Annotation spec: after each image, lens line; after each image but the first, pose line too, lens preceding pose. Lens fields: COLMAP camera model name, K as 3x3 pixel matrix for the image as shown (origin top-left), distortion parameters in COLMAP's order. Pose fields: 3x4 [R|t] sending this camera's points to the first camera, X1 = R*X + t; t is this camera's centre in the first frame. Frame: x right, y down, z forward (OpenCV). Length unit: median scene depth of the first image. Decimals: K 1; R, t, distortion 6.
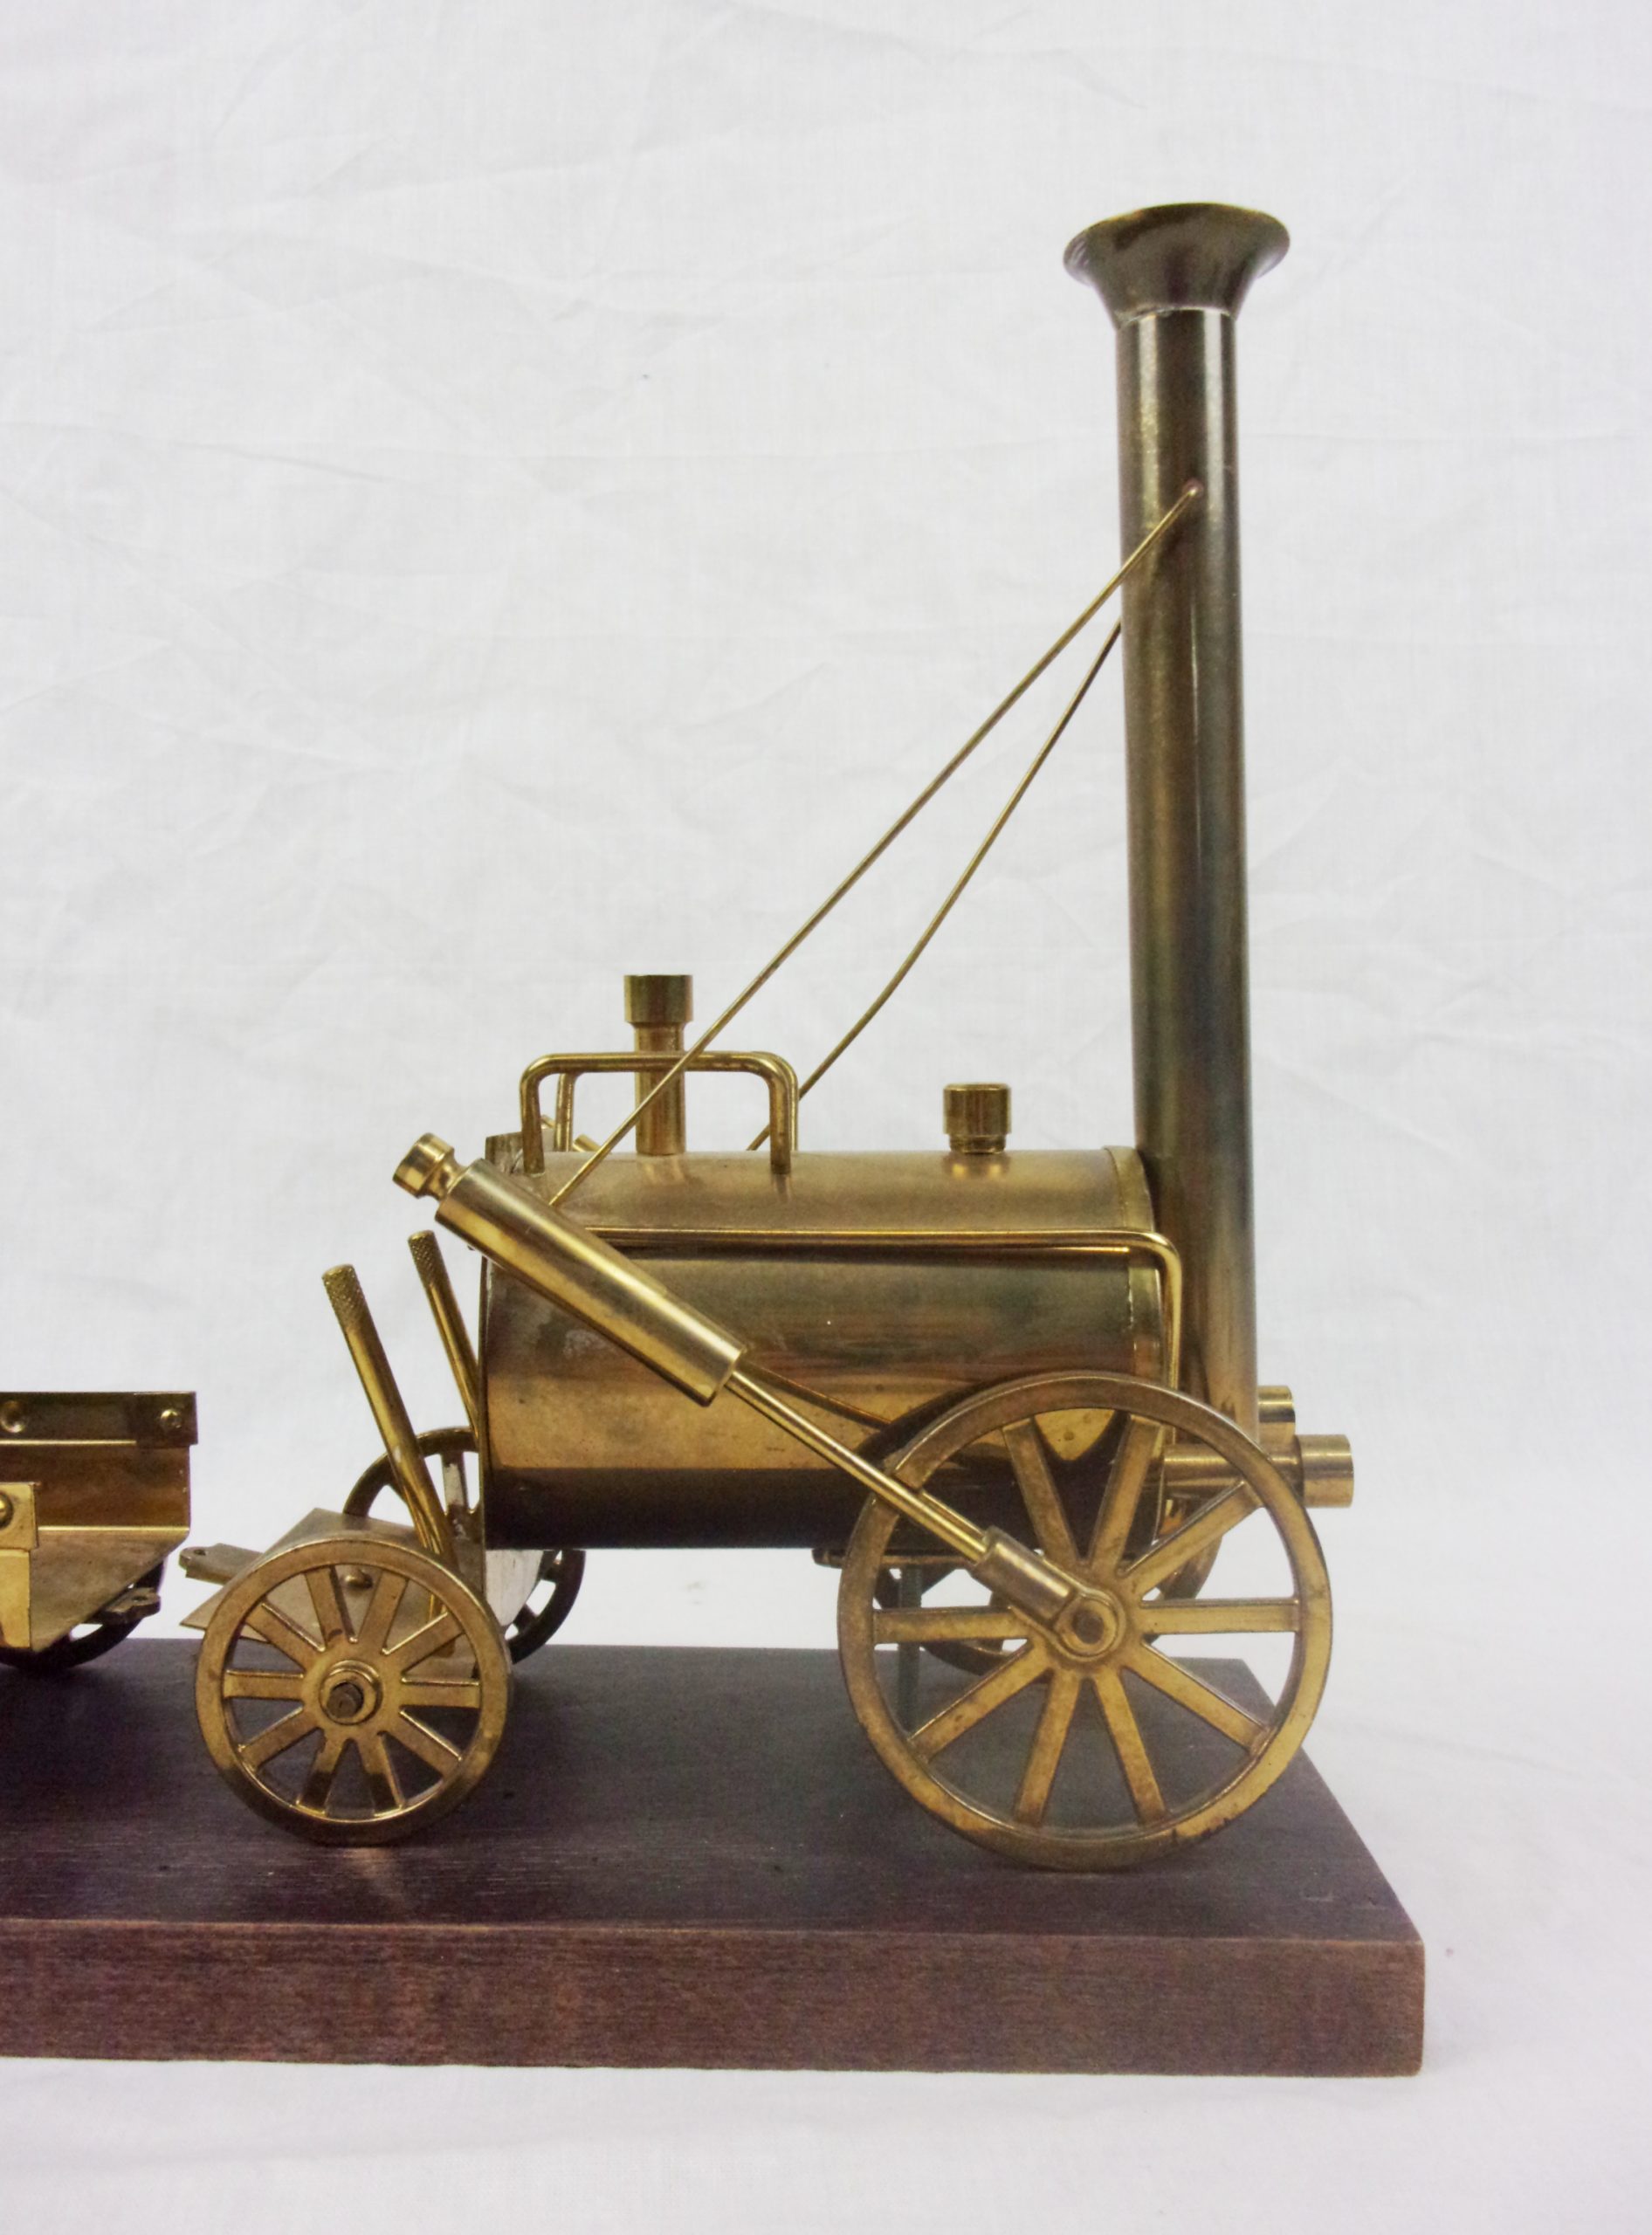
lens RADIAL K [[1898.6, 0, 826.0], [0, 1898.6, 1117.5], [0, 0, 1]] dist [-0.027950, 0.016585]
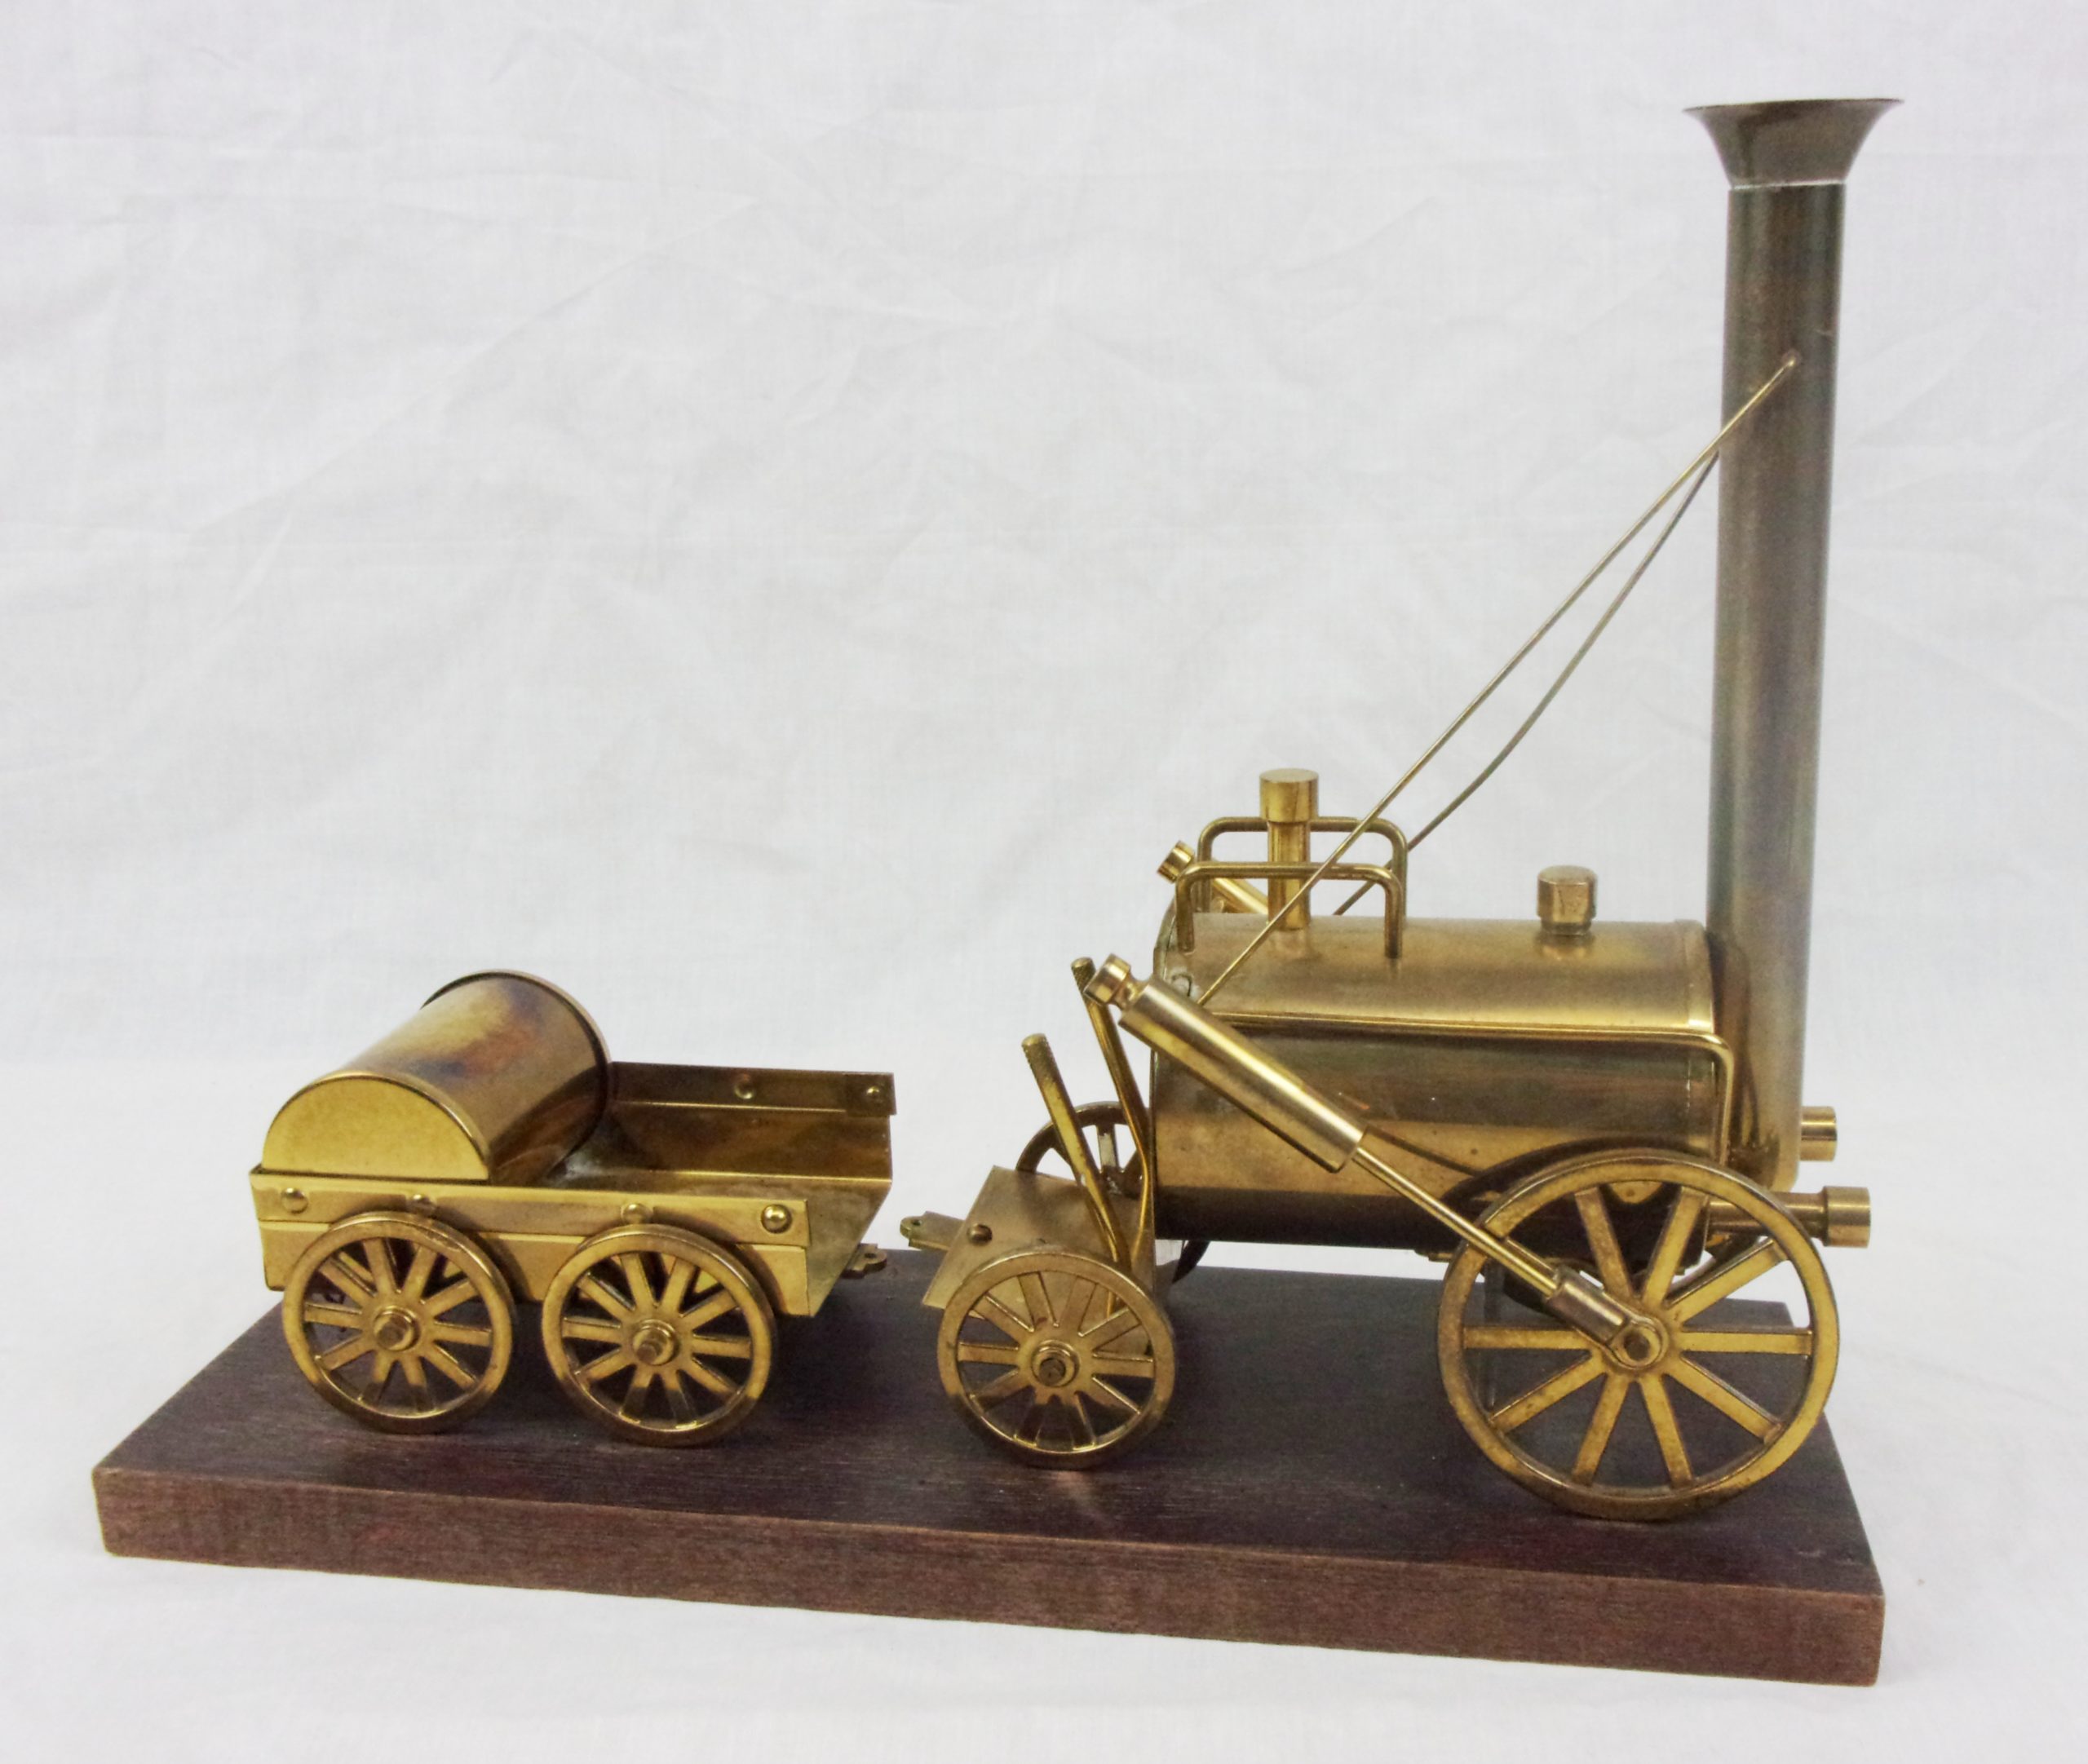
lens RADIAL K [[2396.5, 0, 1045.2], [0, 2396.5, 881.4], [0, 0, 1]] dist [-0.013757, -0.033417]
pose [[0.990130, 0.022606, -0.138319, -0.037687], [0.015299, 0.963576, 0.266995, -0.456928], [0.139317, -0.266476, 0.953720, -0.486415]]
